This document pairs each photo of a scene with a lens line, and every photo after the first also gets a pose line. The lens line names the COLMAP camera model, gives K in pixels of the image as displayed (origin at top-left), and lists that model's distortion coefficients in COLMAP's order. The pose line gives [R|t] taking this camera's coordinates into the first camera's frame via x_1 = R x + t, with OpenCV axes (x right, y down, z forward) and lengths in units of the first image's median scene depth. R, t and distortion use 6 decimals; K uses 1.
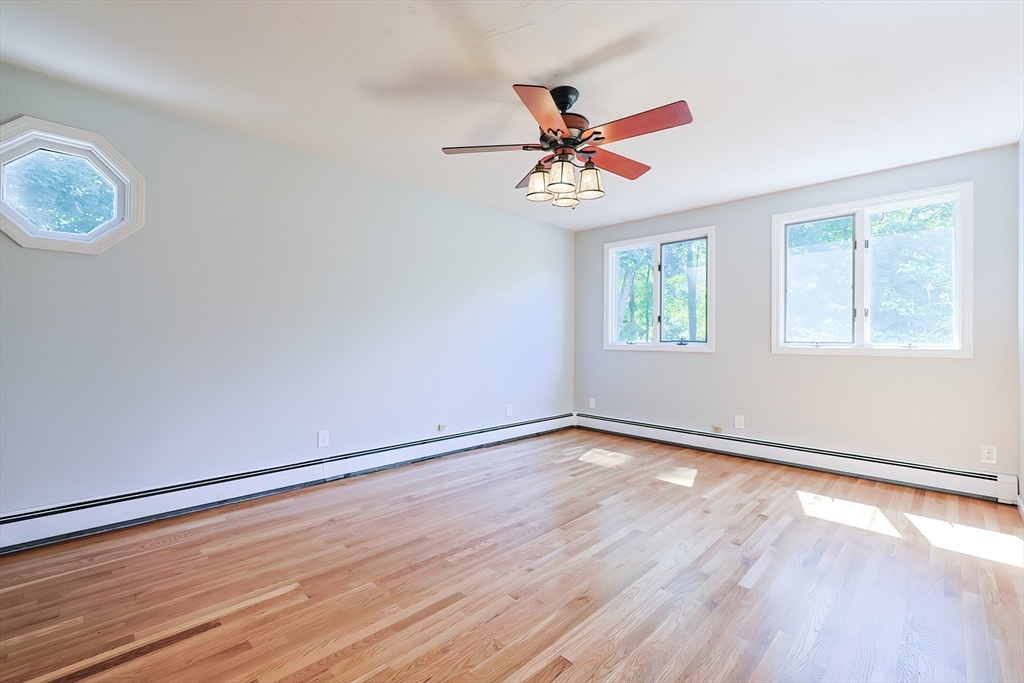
lens RADIAL K [[445.3, 0, 515.1], [0, 445.3, 339.1], [0, 0, 1]] dist [-0.000599, -0.000012]
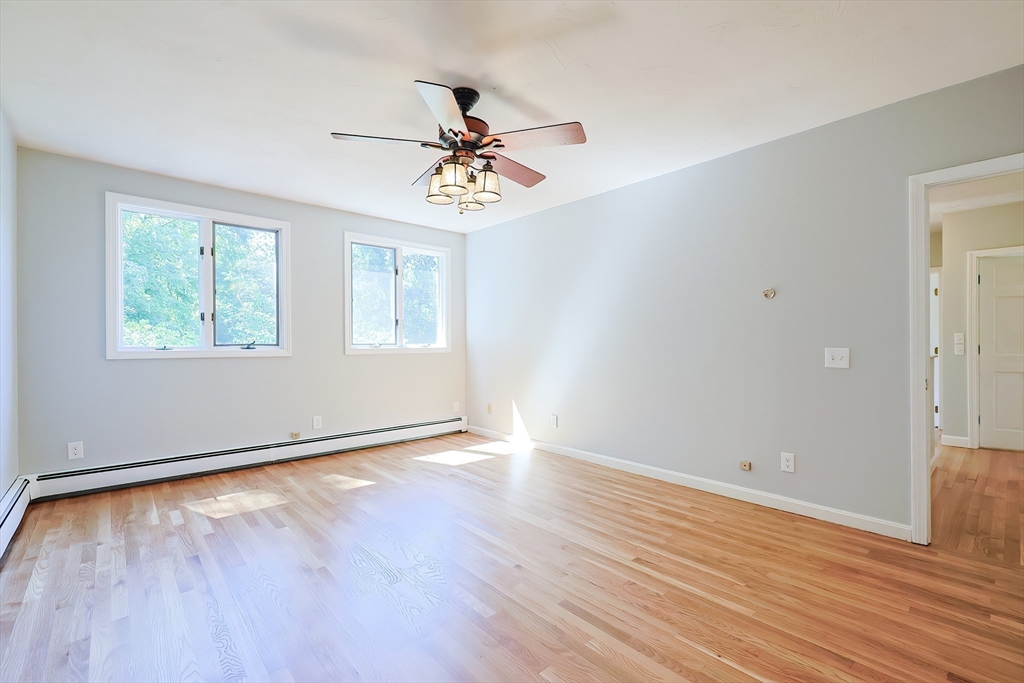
lens RADIAL K [[452.2, 0, 521.9], [0, 452.2, 343.0], [0, 0, 1]] dist [0.000861, -0.000218]
pose [[0.050836, -0.010004, 0.998657, -0.601924], [0.000885, 0.999950, 0.009972, -0.008627], [-0.998707, 0.000377, 0.050842, 0.555422]]
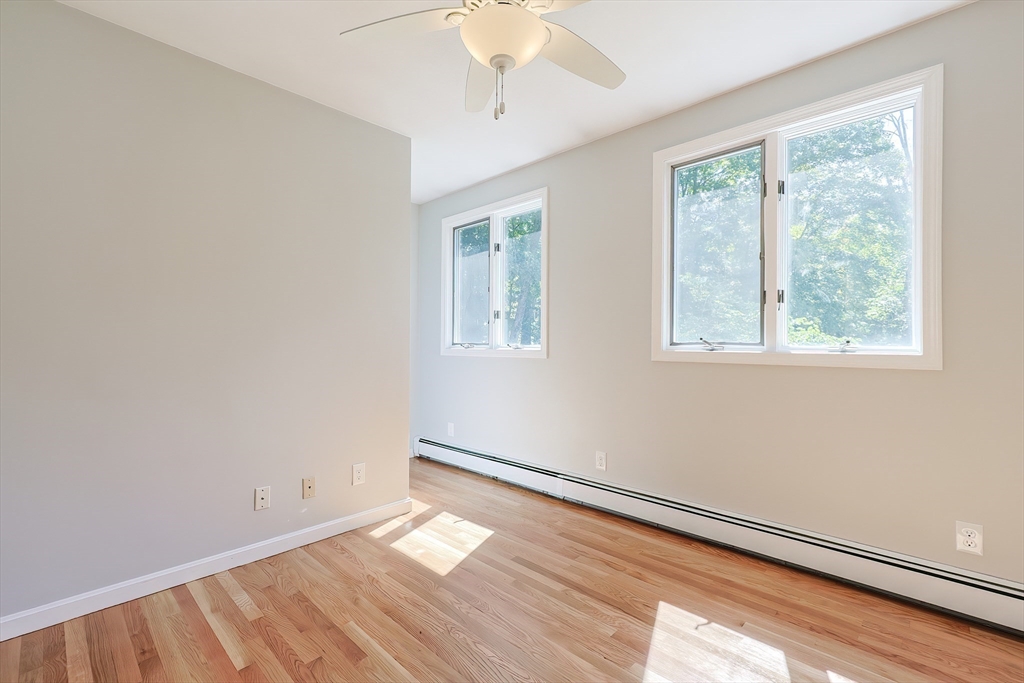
lens RADIAL K [[452.2, 0, 521.9], [0, 452.2, 343.0], [0, 0, 1]] dist [0.000861, -0.000218]
pose [[0.999317, -0.001418, 0.036916, 0.398407], [0.001261, 0.999990, 0.004266, 0.002968], [-0.036922, -0.004217, 0.999309, 0.372308]]
